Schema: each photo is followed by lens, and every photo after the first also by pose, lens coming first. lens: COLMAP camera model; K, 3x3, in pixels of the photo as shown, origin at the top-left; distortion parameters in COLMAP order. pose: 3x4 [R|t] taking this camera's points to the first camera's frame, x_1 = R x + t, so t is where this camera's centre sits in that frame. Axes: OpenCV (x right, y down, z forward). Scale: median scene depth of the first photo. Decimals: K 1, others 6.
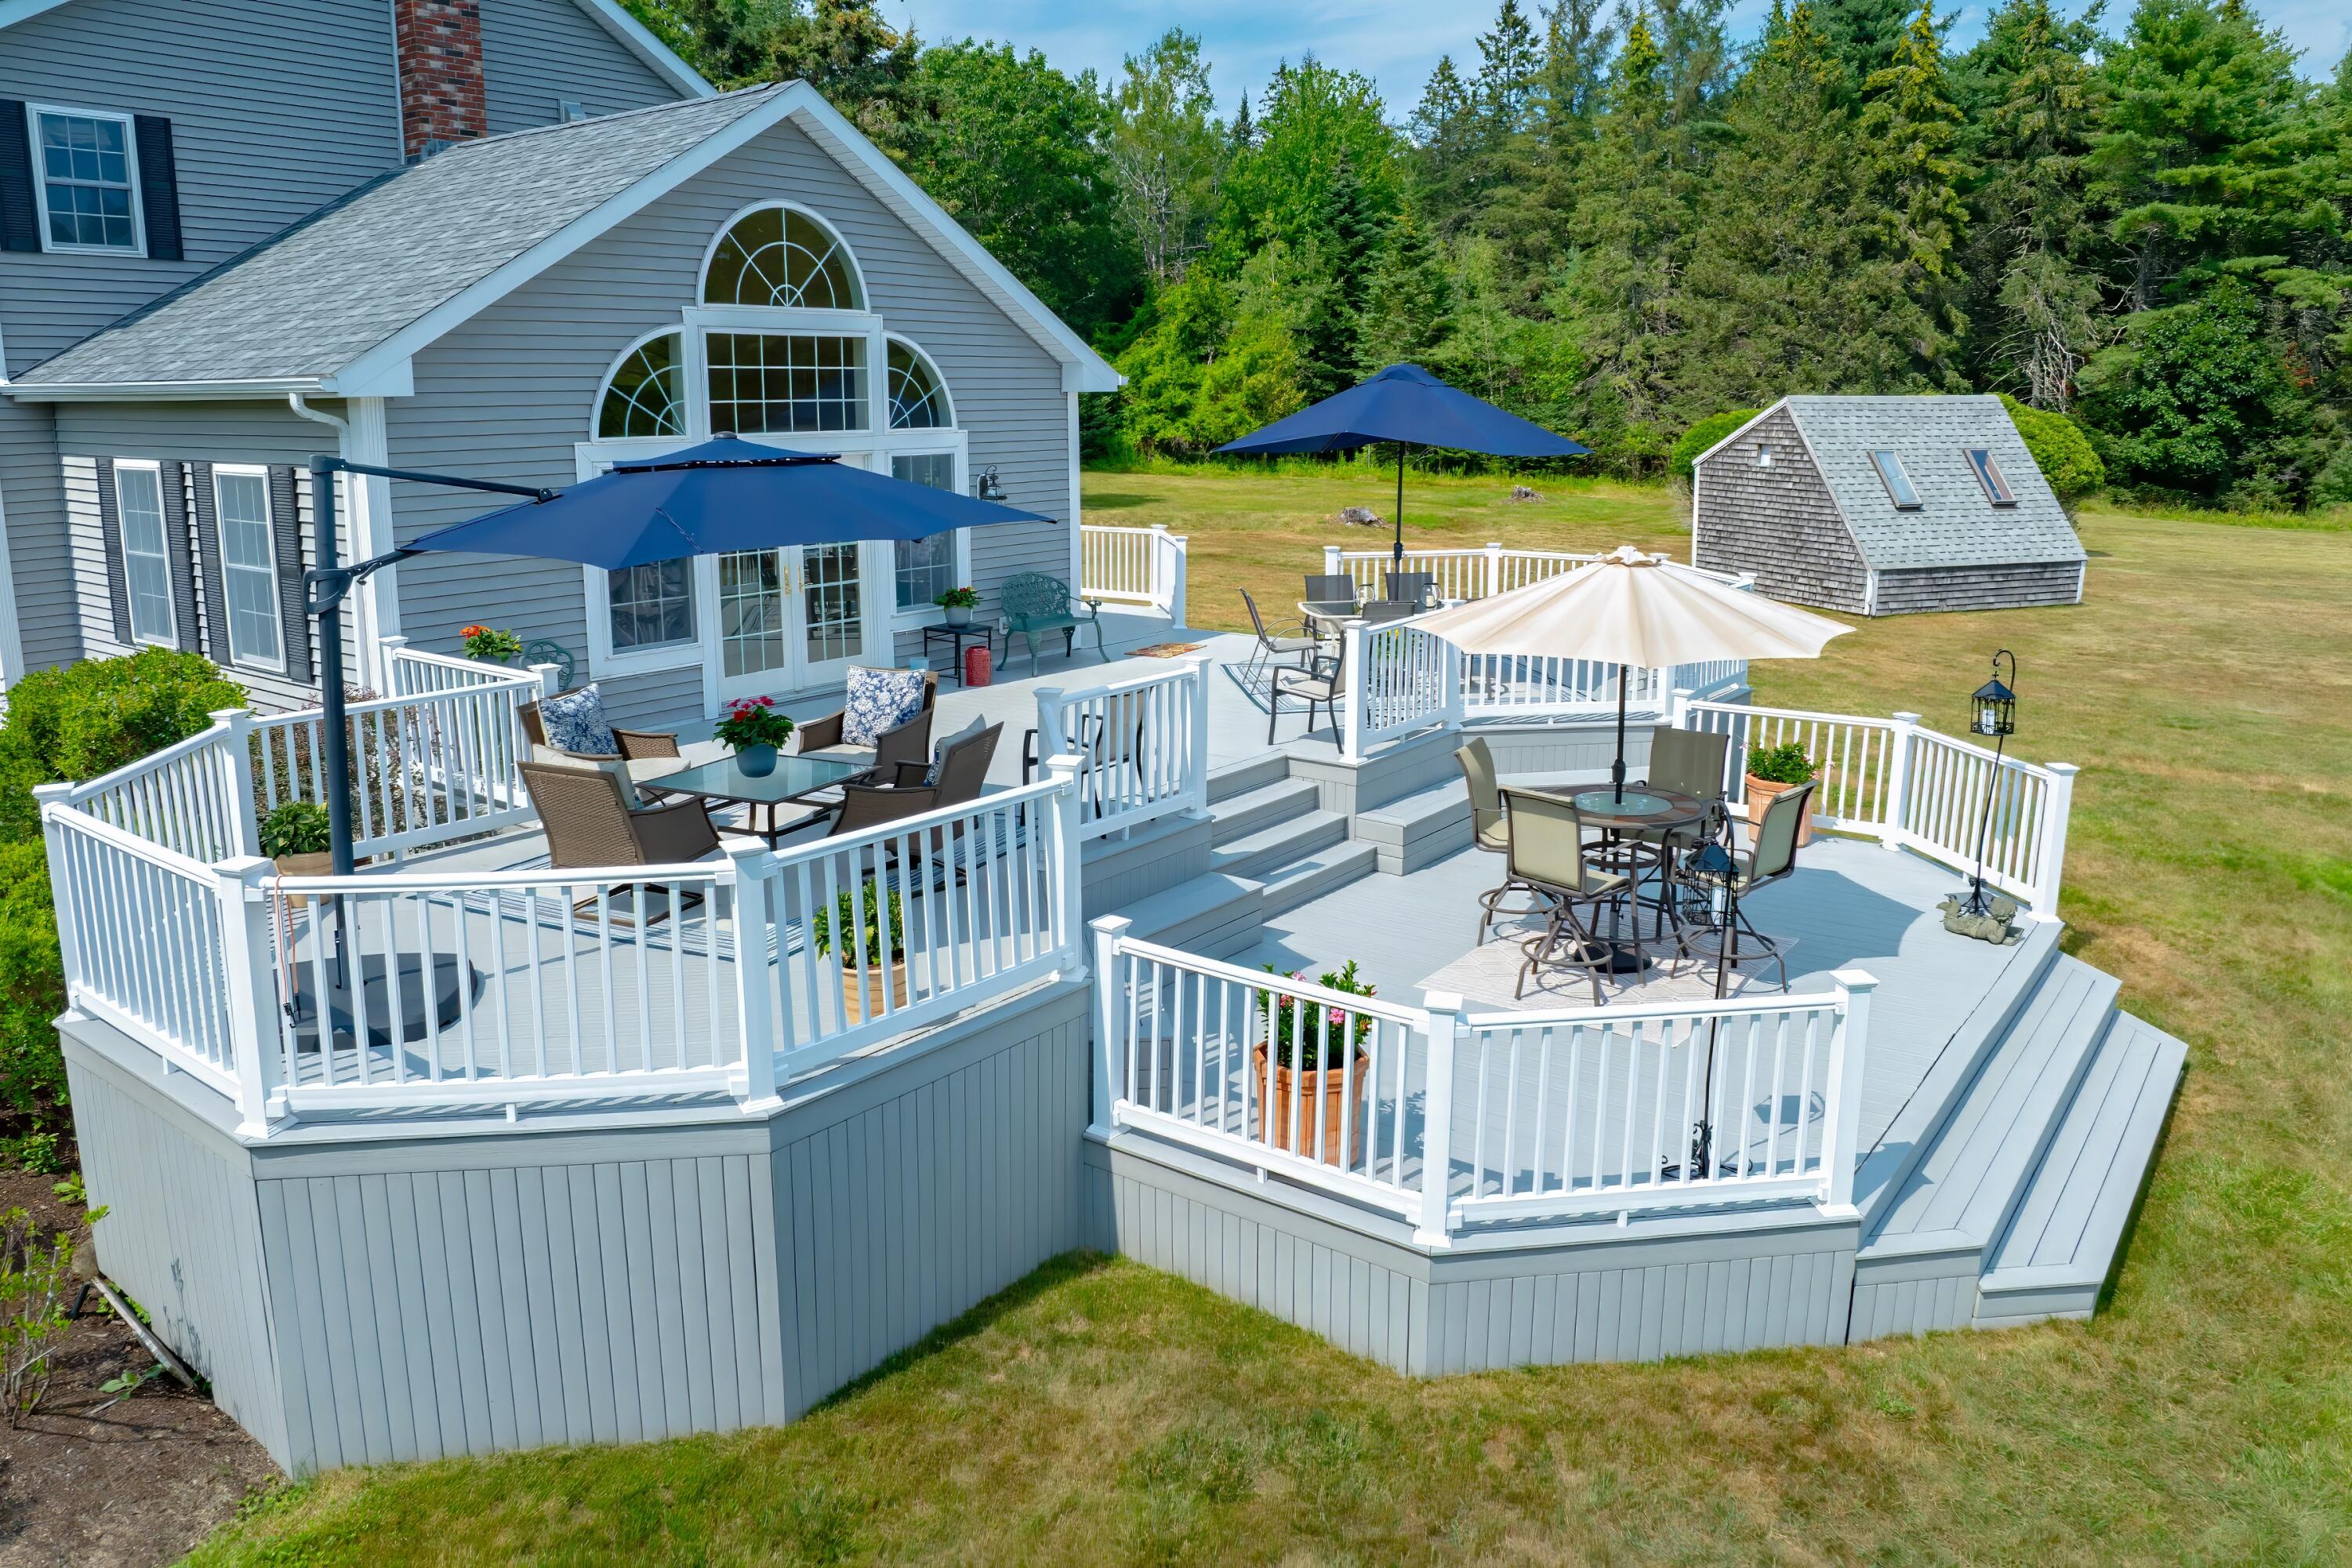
lens RADIAL K [[1634.9, 0, 1219.6], [0, 1634.9, 714.4], [0, 0, 1]] dist [-0.026735, -0.004168]
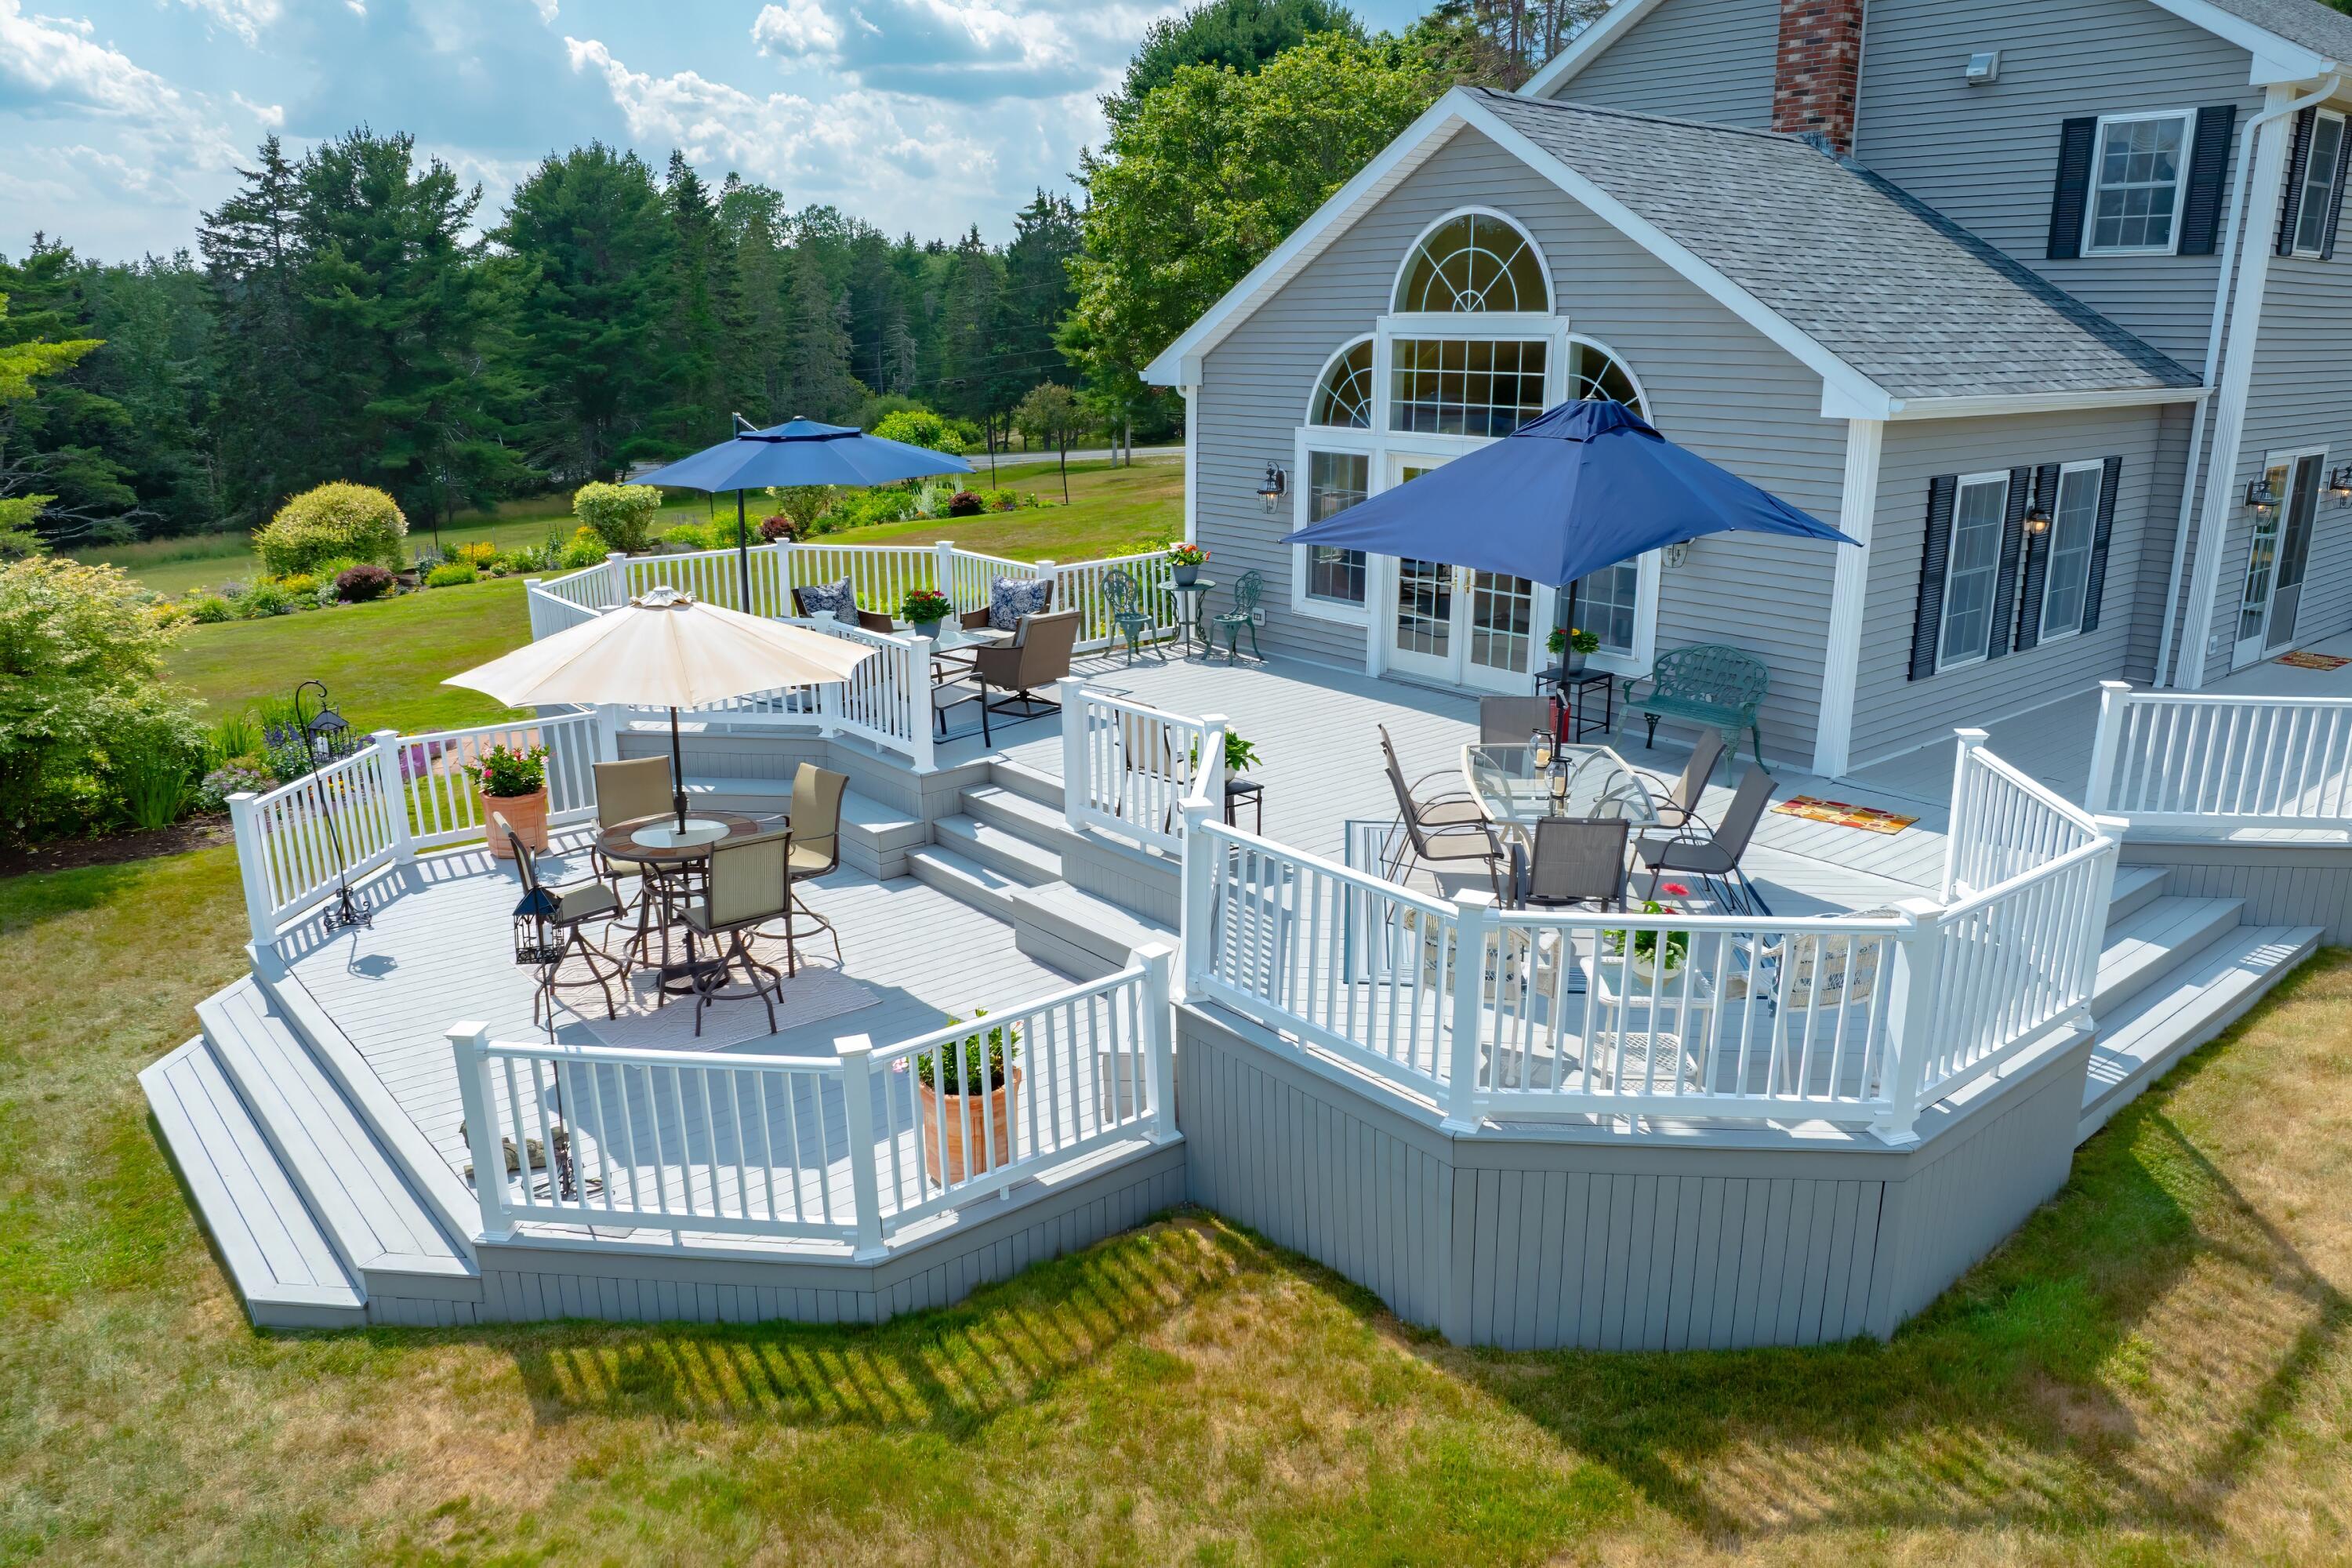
lens RADIAL K [[1630.2, 0, 1176.7], [0, 1630.2, 796.9], [0, 0, 1]] dist [-0.024578, -0.017511]
pose [[-0.243891, 0.261624, -0.933847, 0.522307], [-0.204480, 0.927405, 0.313223, -0.161139], [0.948001, 0.267345, -0.172689, 0.697950]]
